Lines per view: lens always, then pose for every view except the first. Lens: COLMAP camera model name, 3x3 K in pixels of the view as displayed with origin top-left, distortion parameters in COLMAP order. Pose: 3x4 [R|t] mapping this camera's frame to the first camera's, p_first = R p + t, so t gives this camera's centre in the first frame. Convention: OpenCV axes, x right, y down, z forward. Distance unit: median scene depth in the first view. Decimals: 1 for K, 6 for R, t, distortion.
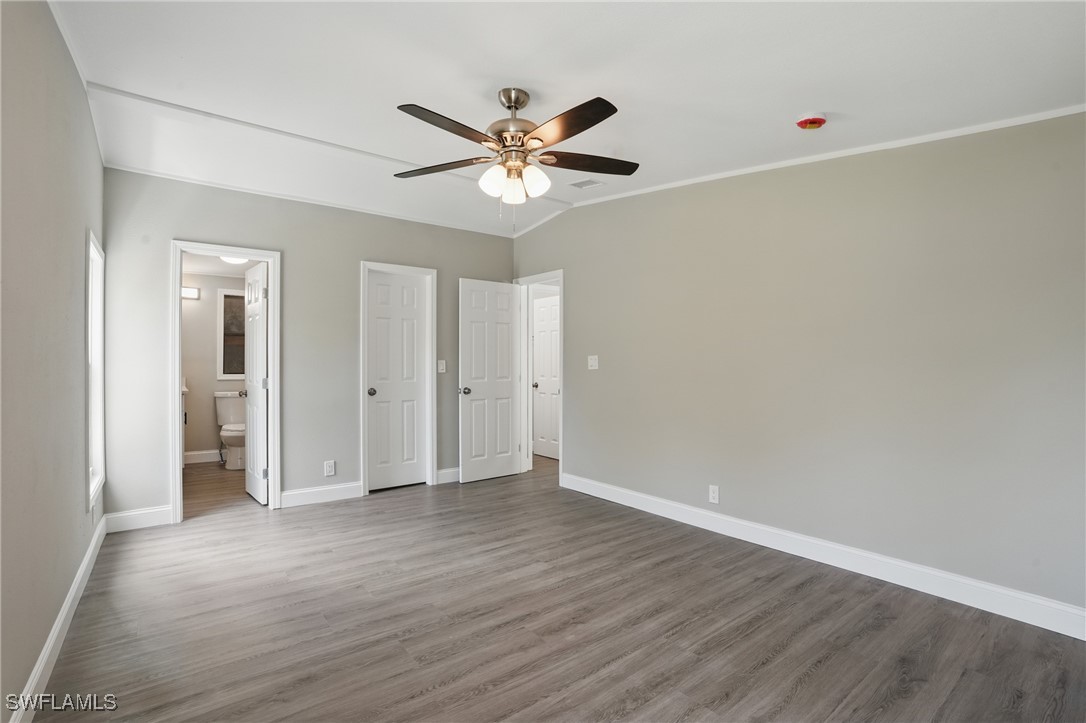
lens RADIAL K [[504.5, 0, 547.2], [0, 504.5, 359.1], [0, 0, 1]] dist [-0.073396, 0.027731]
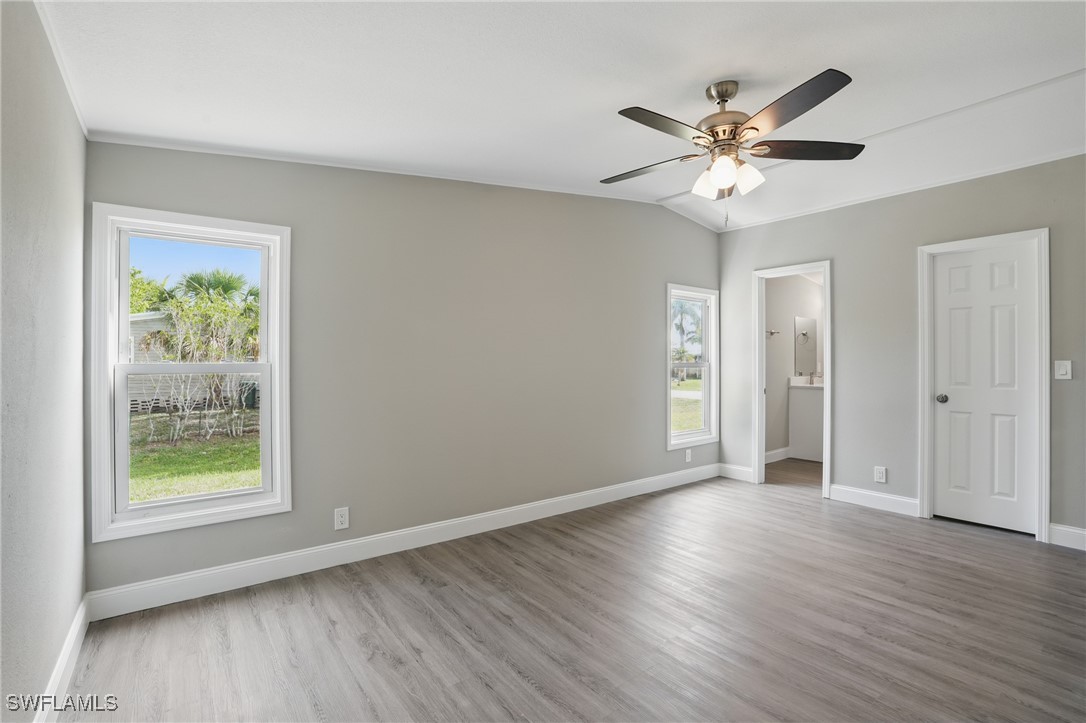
lens RADIAL K [[504.5, 0, 547.2], [0, 504.5, 359.1], [0, 0, 1]] dist [-0.073396, 0.027731]
pose [[-0.012047, -0.003820, -0.999920, 0.560285], [0.000790, 0.999992, -0.003830, 0.002426], [0.999927, -0.000836, -0.012044, 0.414560]]
